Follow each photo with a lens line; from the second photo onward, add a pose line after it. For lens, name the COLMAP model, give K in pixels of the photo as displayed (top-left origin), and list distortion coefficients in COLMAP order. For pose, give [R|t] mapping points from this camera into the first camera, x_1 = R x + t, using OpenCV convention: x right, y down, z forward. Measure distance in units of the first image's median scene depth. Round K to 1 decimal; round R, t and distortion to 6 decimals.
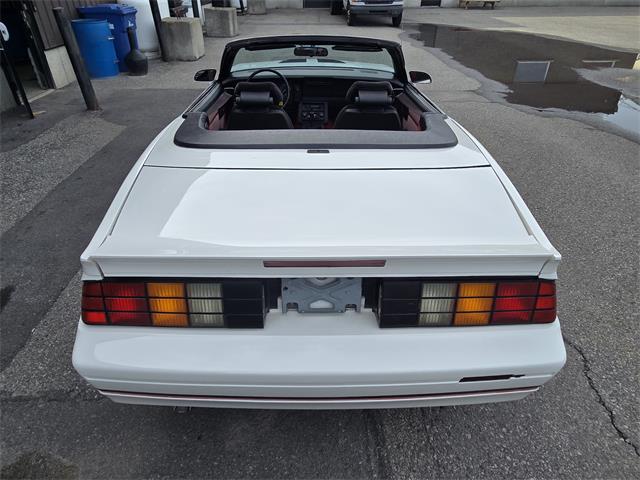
lens RADIAL K [[409.0, 0, 317.7], [0, 409.0, 237.9], [0, 0, 1]] dist [0.001074, -0.001258]
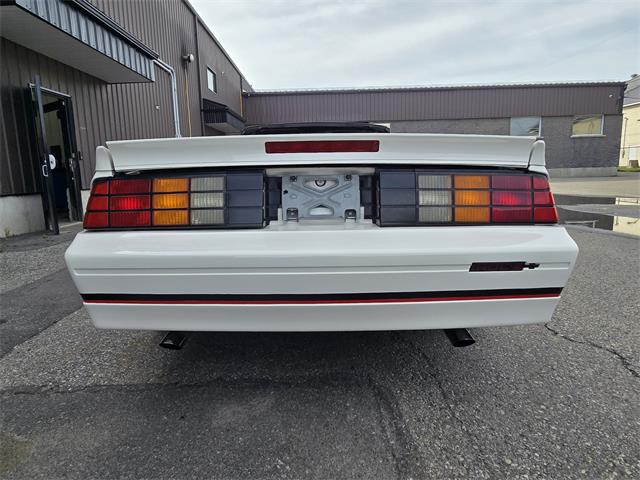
lens RADIAL K [[409.0, 0, 317.7], [0, 409.0, 237.9], [0, 0, 1]] dist [0.001074, -0.001258]
pose [[0.999711, -0.020987, -0.011758, 0.009246], [0.014467, 0.915026, -0.403134, 0.512452], [0.019220, 0.402848, 0.915065, 0.082901]]
